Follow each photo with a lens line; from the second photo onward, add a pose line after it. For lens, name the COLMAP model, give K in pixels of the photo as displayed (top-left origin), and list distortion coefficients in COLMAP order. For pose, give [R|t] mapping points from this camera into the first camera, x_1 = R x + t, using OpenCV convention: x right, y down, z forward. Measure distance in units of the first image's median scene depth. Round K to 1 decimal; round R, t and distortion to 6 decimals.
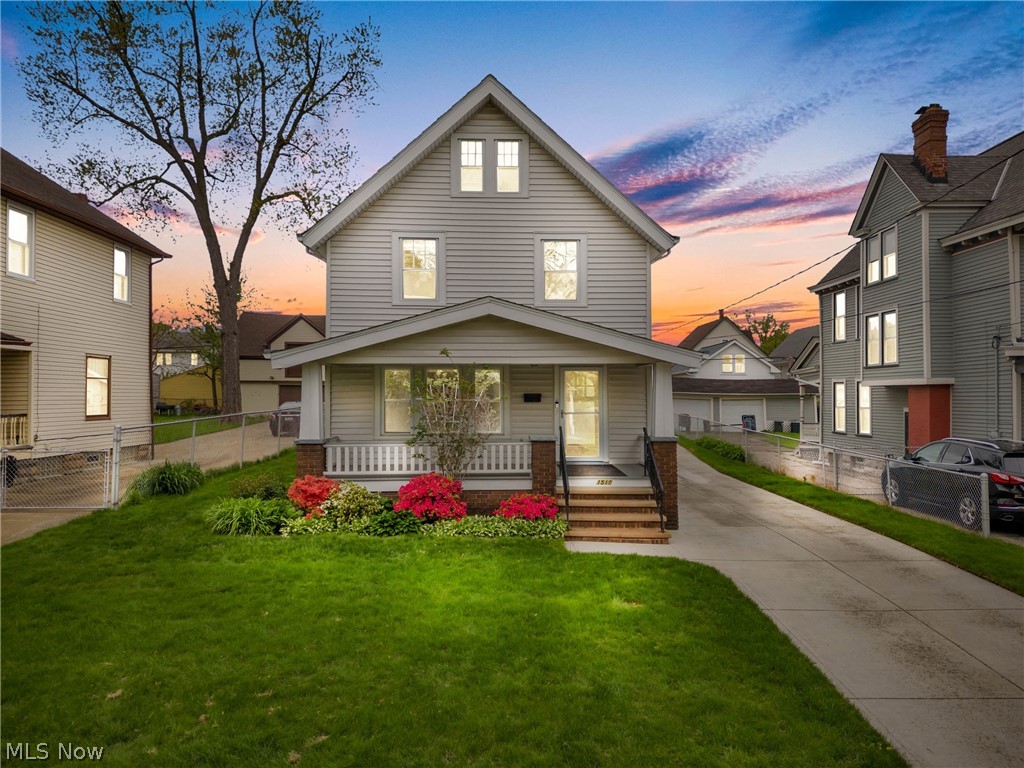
lens RADIAL K [[717.8, 0, 512.0], [0, 717.8, 384.0], [0, 0, 1]] dist [0.095079, -0.106143]
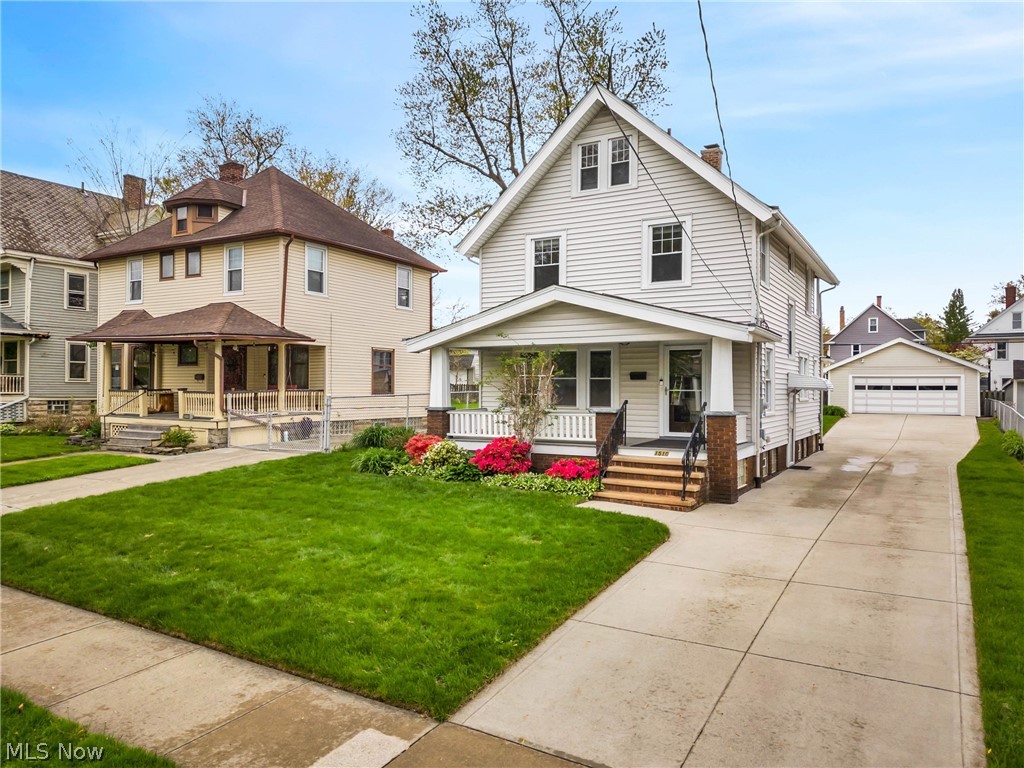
lens RADIAL K [[705.0, 0, 512.0], [0, 705.0, 384.0], [0, 0, 1]] dist [0.100641, -0.098126]
pose [[0.854296, -0.000045, -0.519787, 0.349227], [0.003811, 0.999974, 0.006177, 0.020582], [0.519773, -0.007258, 0.854273, 0.002766]]
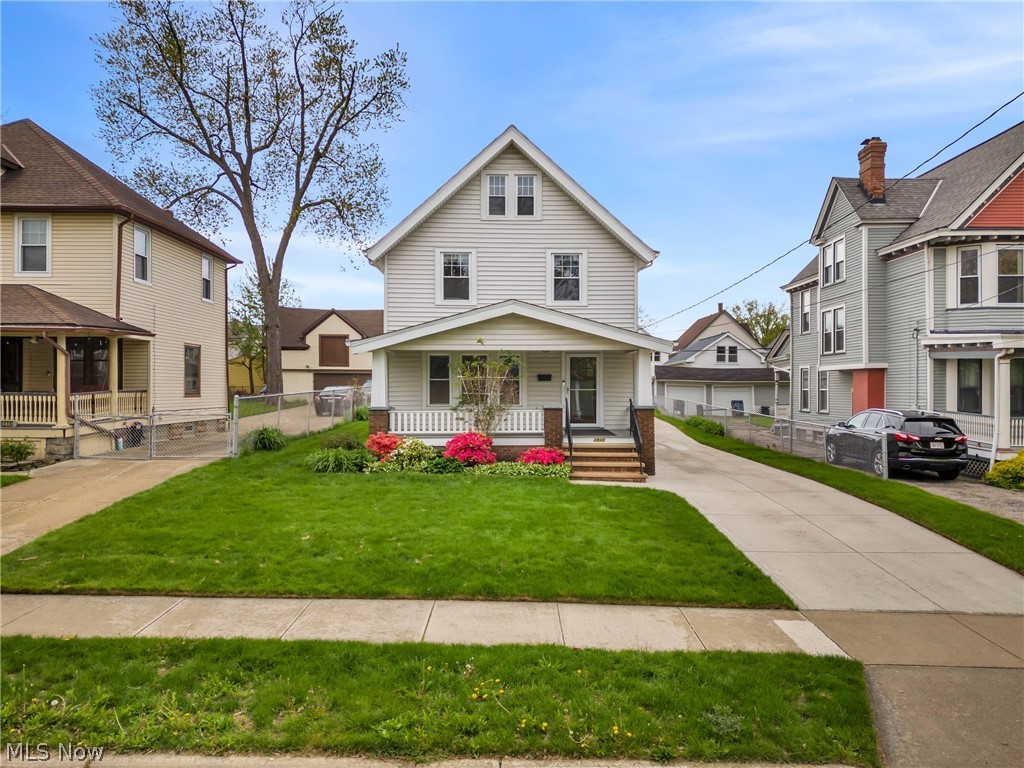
lens RADIAL K [[705.0, 0, 512.0], [0, 705.0, 384.0], [0, 0, 1]] dist [0.100641, -0.098126]
pose [[0.999937, 0.000926, -0.011157, -0.013078], [-0.000793, 0.999929, 0.011908, 0.013563], [0.011167, -0.011899, 0.999867, -0.218656]]
